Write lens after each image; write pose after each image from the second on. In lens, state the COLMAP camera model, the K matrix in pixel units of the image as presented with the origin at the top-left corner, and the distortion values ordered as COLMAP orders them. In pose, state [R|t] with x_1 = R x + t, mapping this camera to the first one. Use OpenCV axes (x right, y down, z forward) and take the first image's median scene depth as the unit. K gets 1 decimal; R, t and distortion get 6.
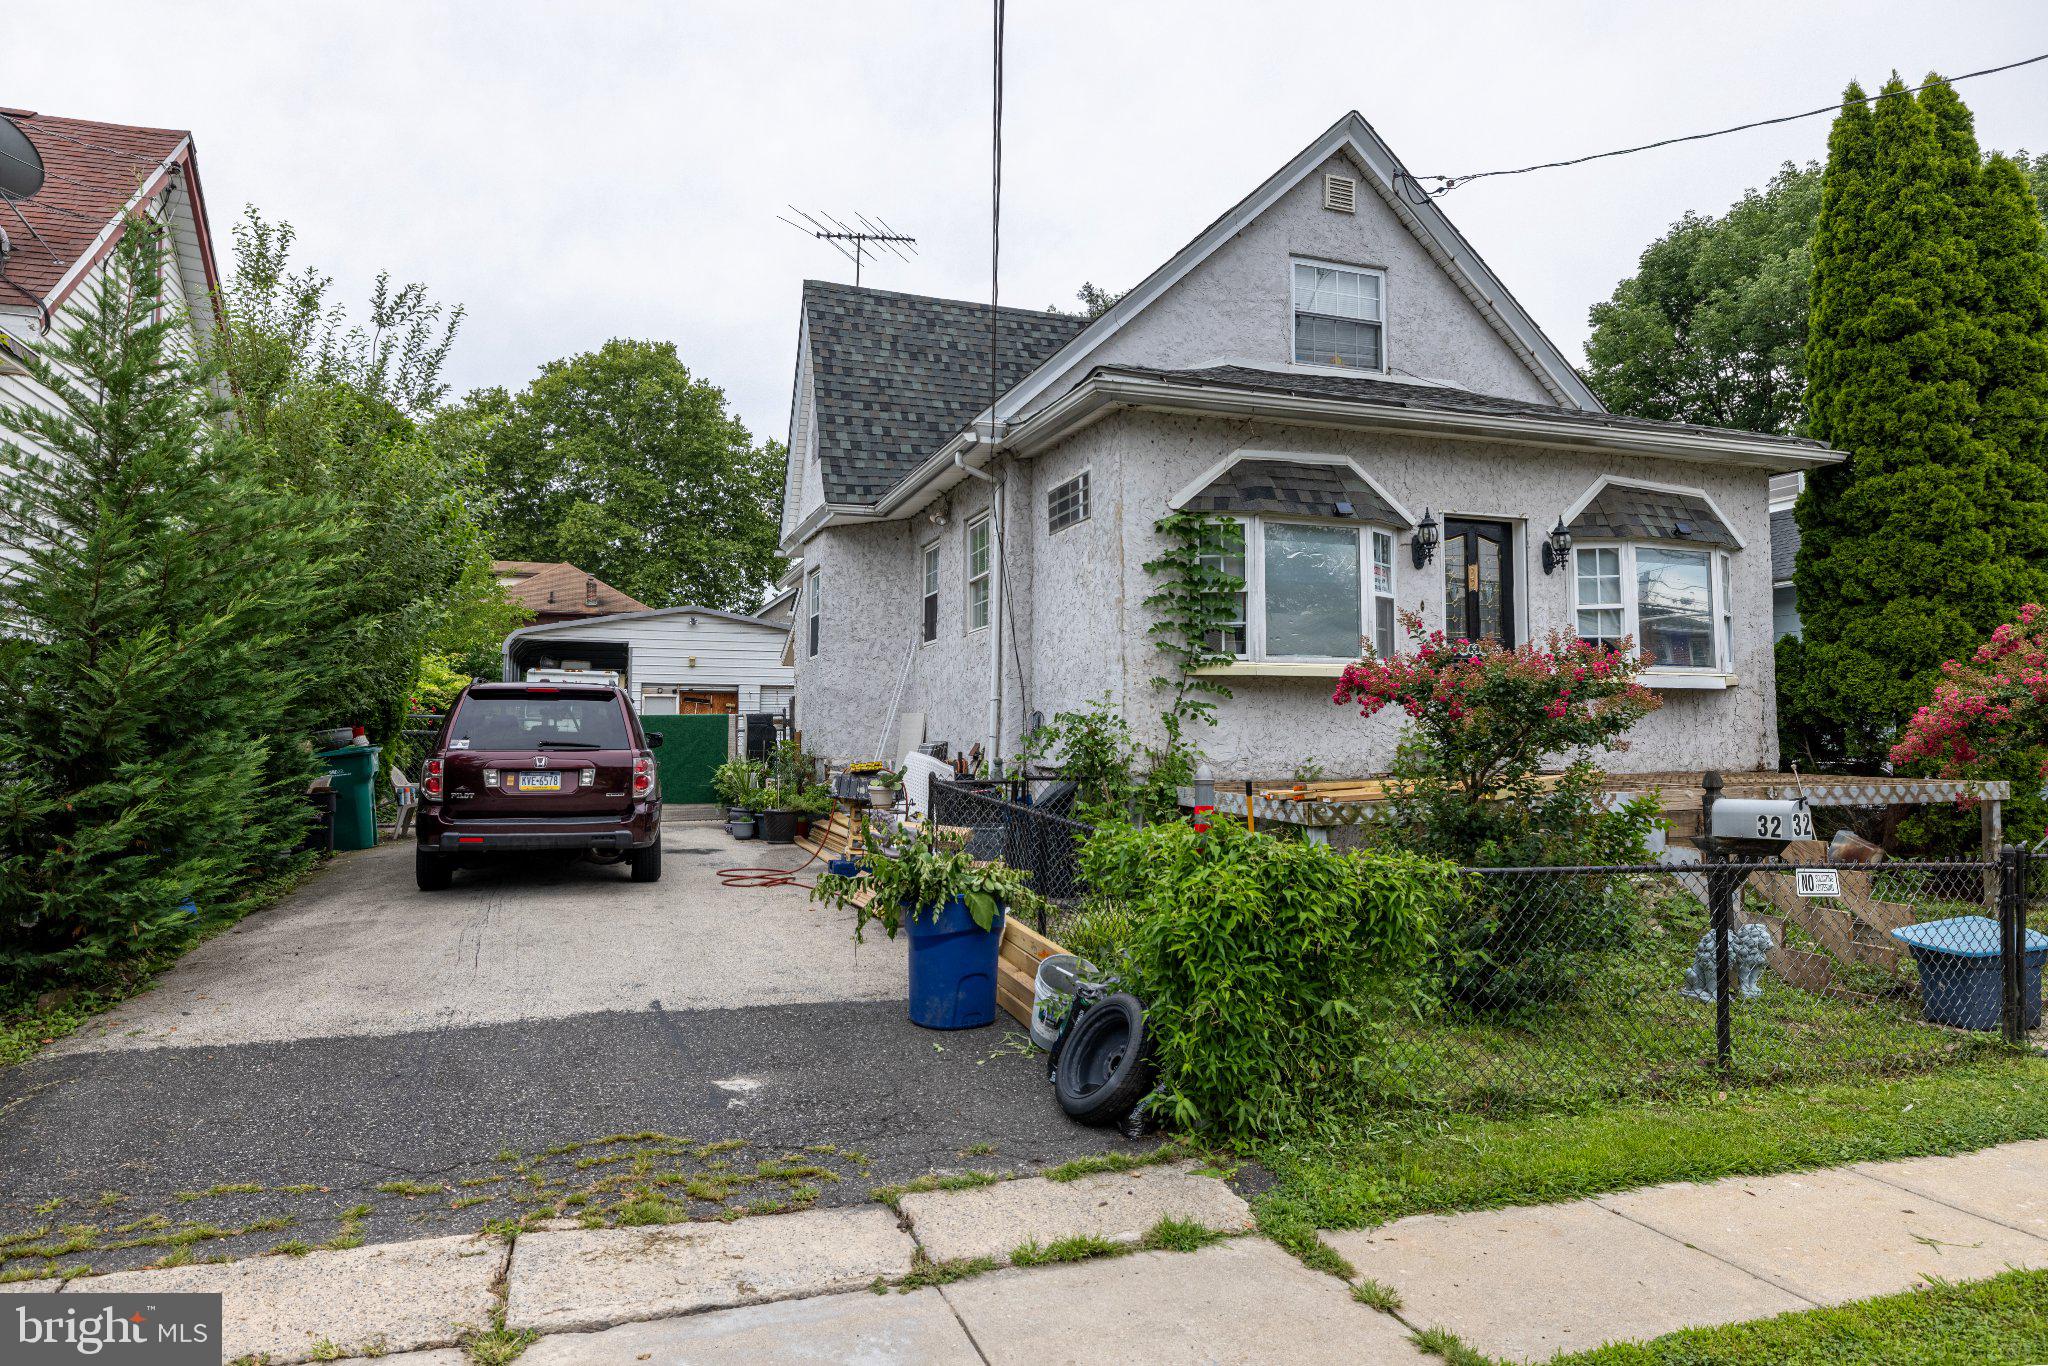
lens RADIAL K [[1231.1, 0, 1026.4], [0, 1231.1, 684.5], [0, 0, 1]] dist [0.005207, 0.000733]
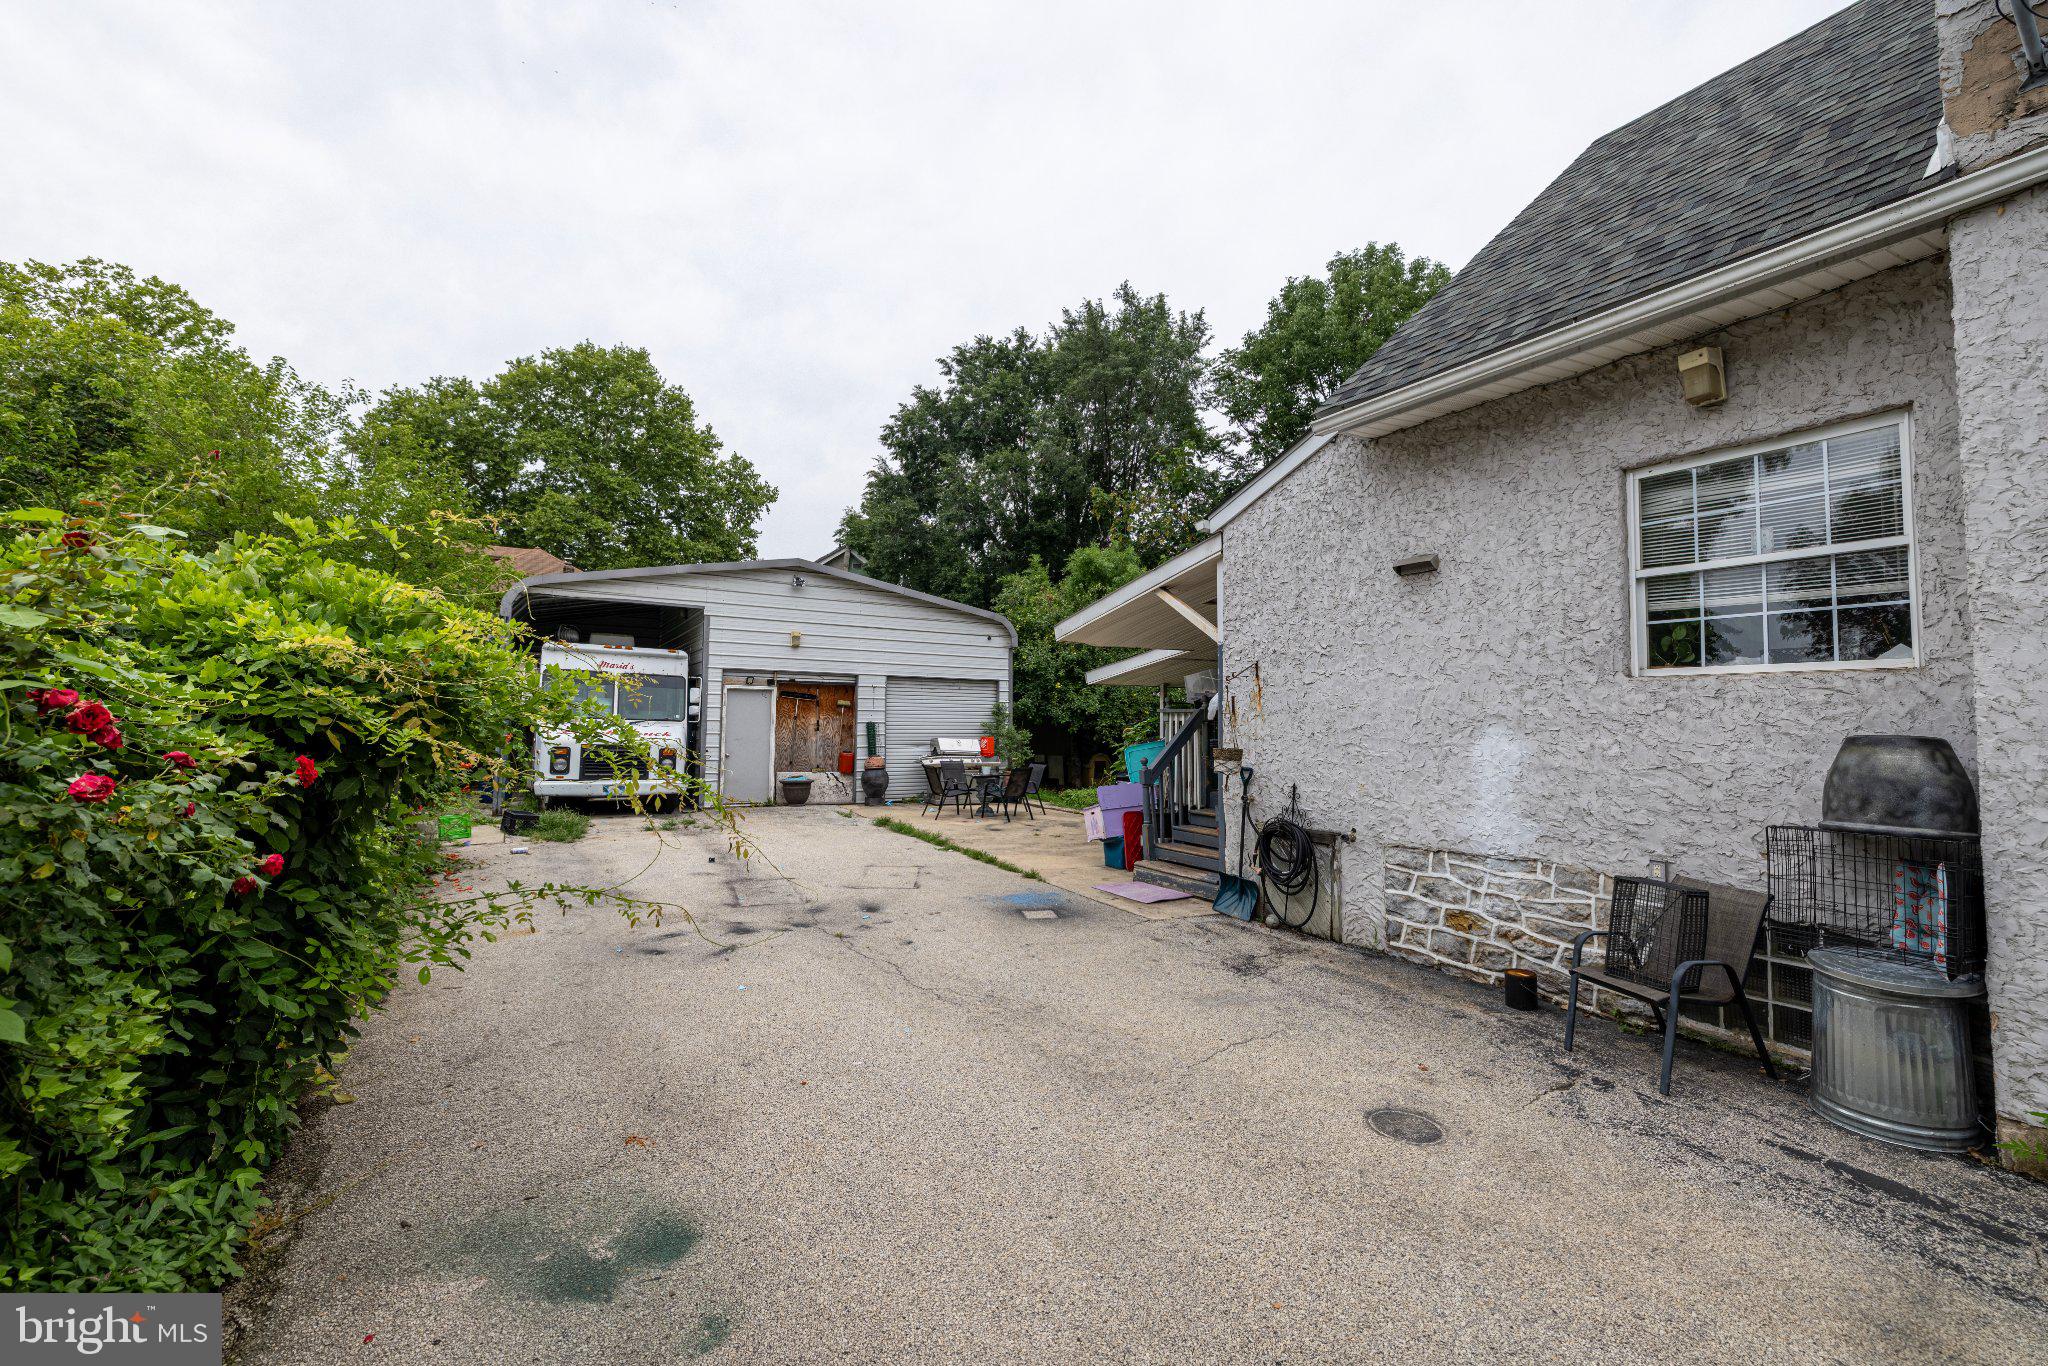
lens RADIAL K [[860.3, 0, 1018.7], [0, 860.3, 679.4], [0, 0, 1]] dist [0.005180, -0.000273]
pose [[0.982632, 0.021780, 0.184283, -0.107333], [-0.020692, 0.999755, -0.007825, 0.002275], [-0.184408, 0.003876, 0.982842, 0.227195]]
